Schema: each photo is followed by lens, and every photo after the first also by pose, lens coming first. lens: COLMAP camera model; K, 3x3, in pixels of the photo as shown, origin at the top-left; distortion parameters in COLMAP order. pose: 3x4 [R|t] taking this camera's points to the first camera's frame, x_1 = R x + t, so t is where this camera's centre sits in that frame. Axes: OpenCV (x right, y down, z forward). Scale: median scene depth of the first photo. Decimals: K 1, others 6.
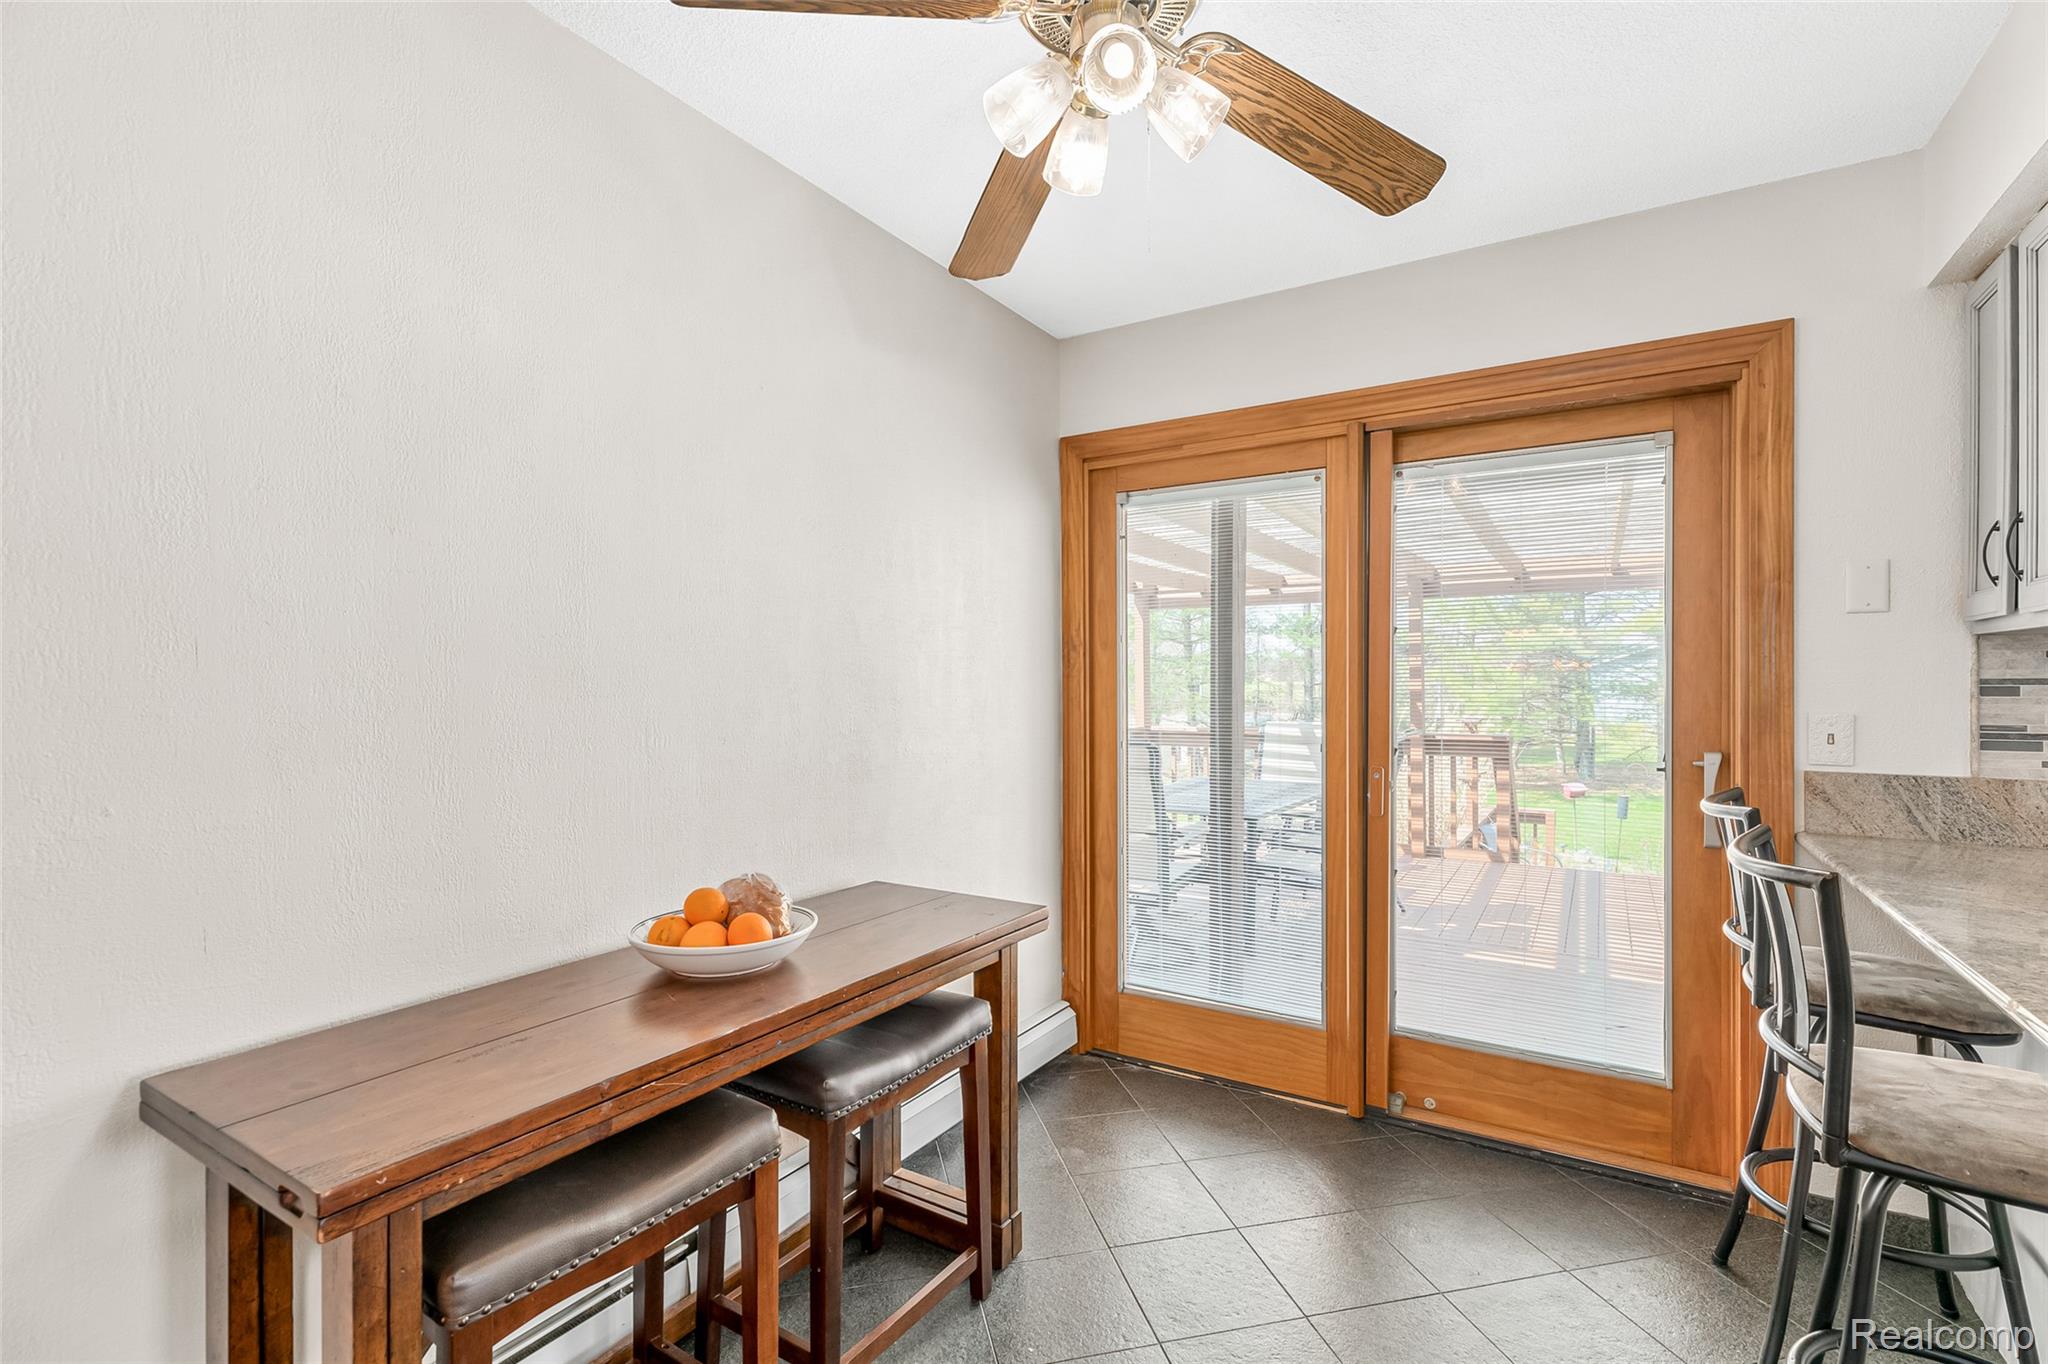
lens RADIAL K [[926.0, 0, 1024.0], [0, 926.0, 682.0], [0, 0, 1]] dist [-0.000231, 0.000025]
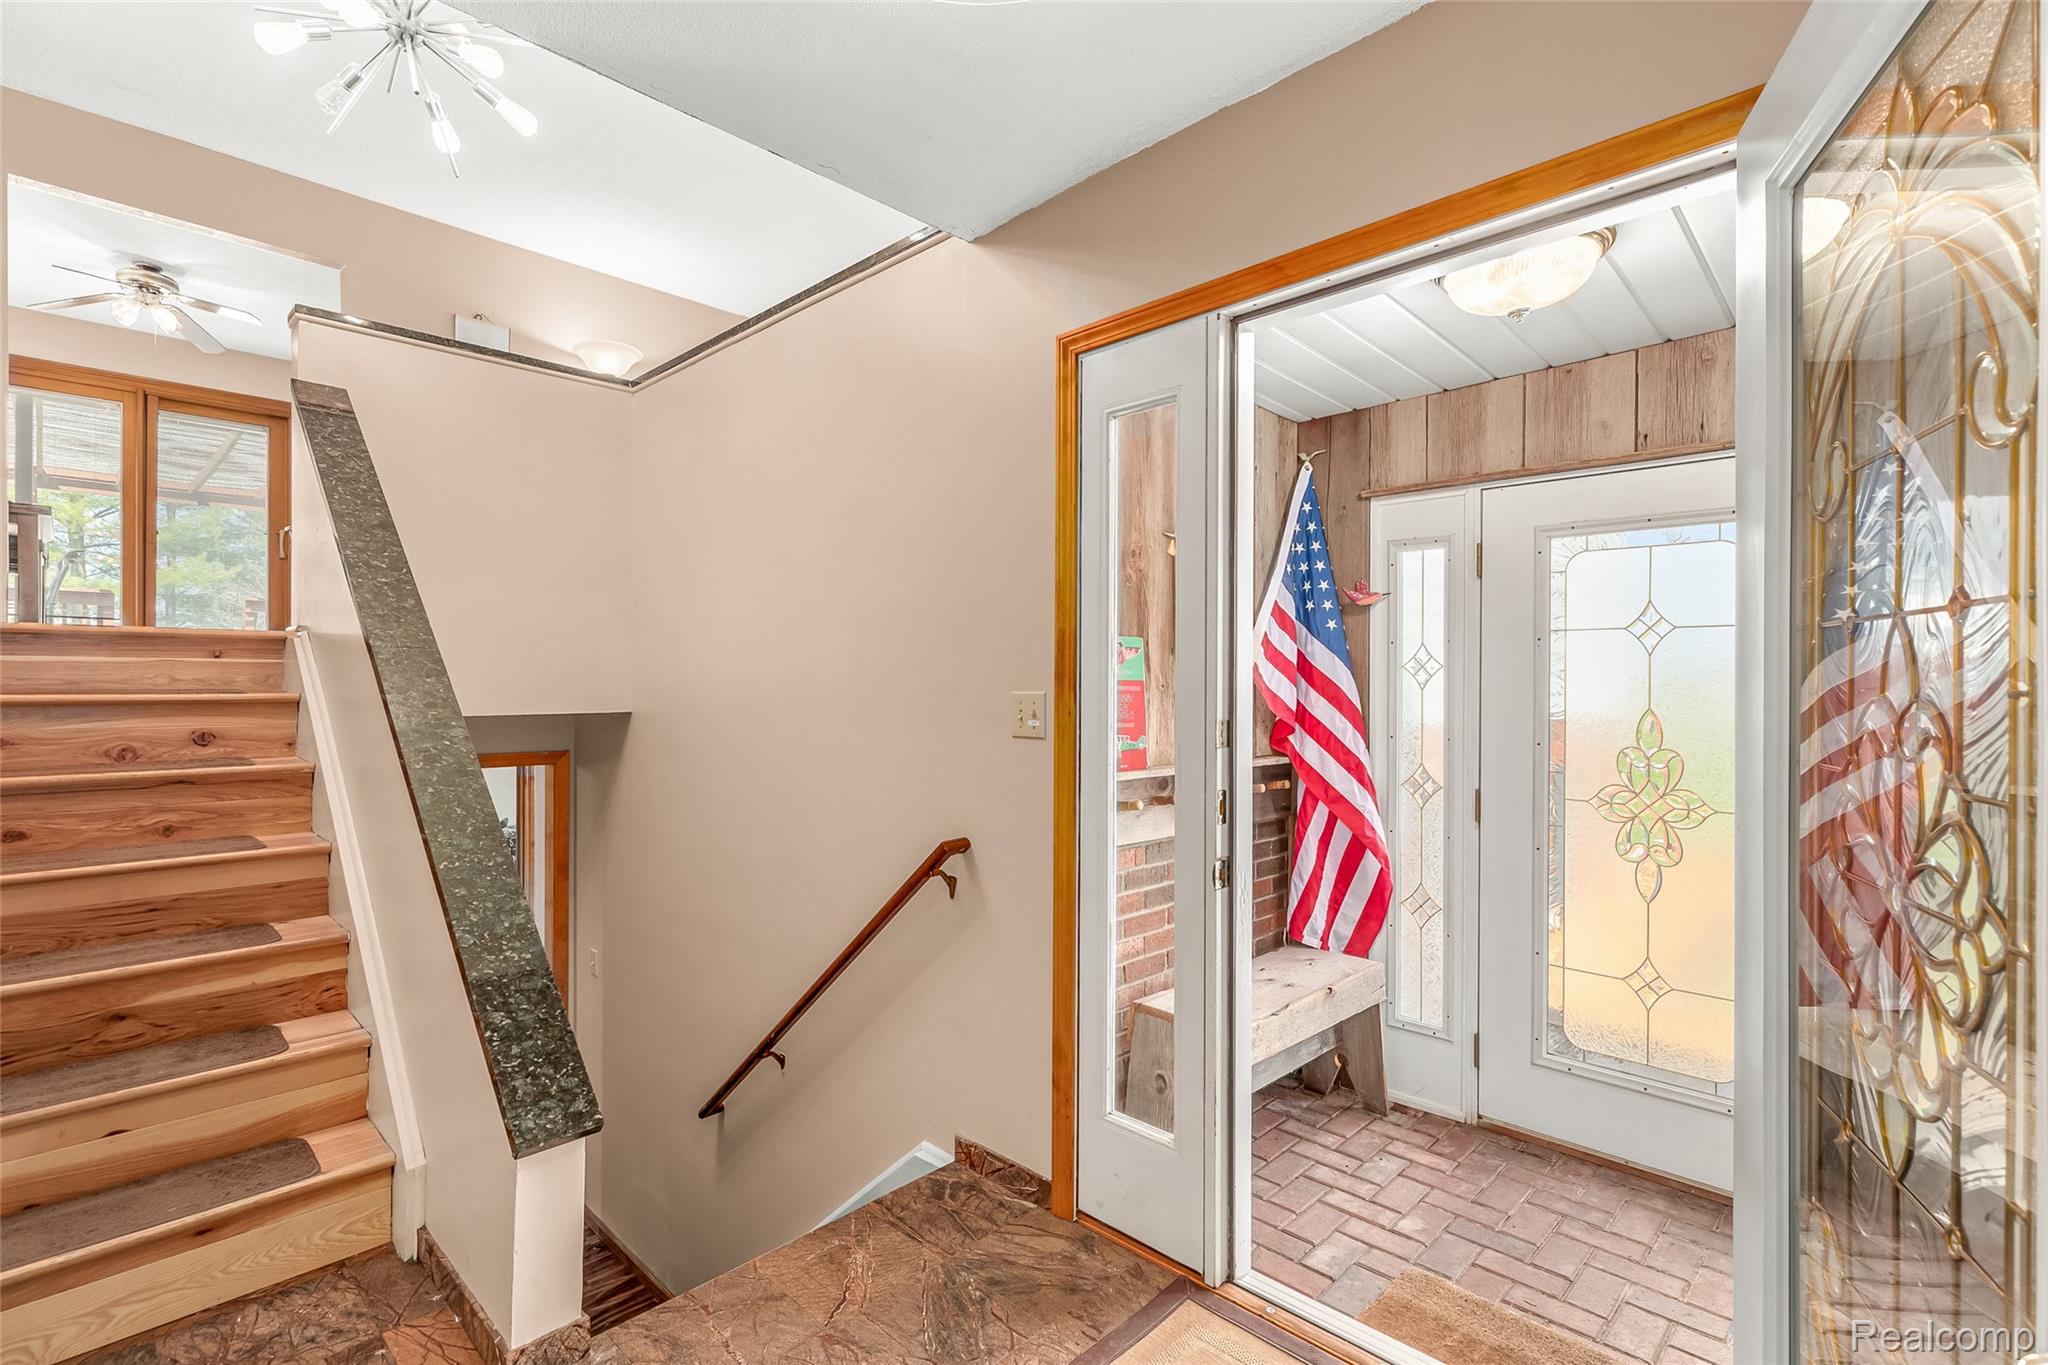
lens RADIAL K [[926.0, 0, 1024.0], [0, 926.0, 682.5], [0, 0, 1]] dist [-0.000231, 0.000025]
pose [[0.208115, -0.002449, 0.978101, -1.636943], [-0.006041, 0.999975, 0.003789, 0.505045], [-0.978086, -0.006698, 0.208094, -1.923464]]
